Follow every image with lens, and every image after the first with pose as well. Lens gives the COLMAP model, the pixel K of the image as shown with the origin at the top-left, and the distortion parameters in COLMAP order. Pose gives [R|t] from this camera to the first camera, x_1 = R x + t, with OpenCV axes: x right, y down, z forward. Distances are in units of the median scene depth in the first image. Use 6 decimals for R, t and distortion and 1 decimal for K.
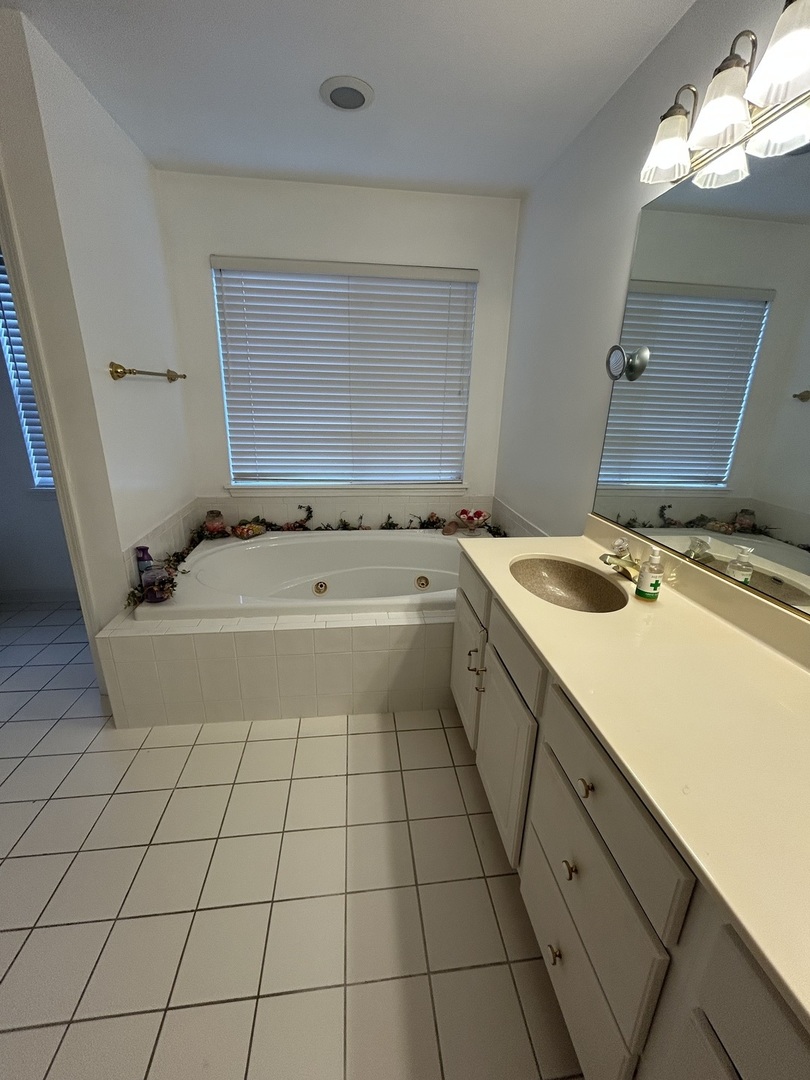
lens RADIAL K [[436.1, 0, 405.7], [0, 436.1, 538.1], [0, 0, 1]] dist [-0.002152, 0.001851]
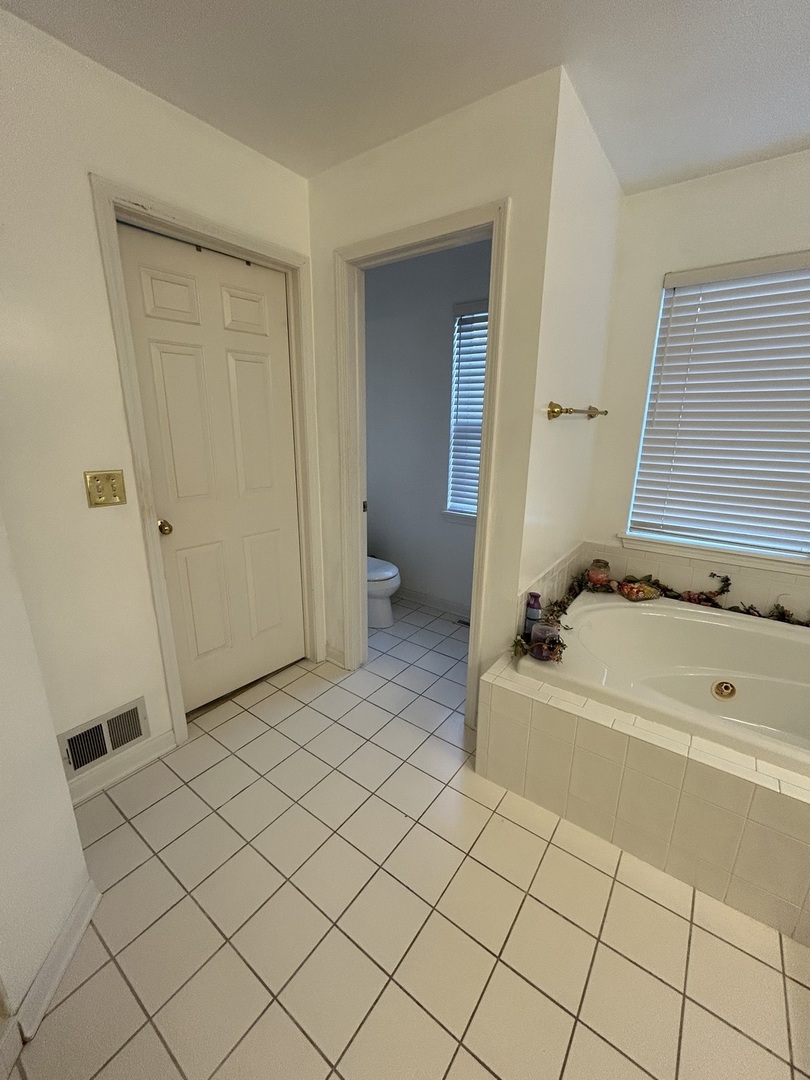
lens RADIAL K [[436.1, 0, 405.4], [0, 436.1, 538.6], [0, 0, 1]] dist [-0.002152, 0.001851]
pose [[0.726848, 0.162973, -0.667181, -0.150542], [-0.204913, 0.978652, 0.015819, -0.040062], [0.655517, 0.125216, 0.744727, 0.076432]]
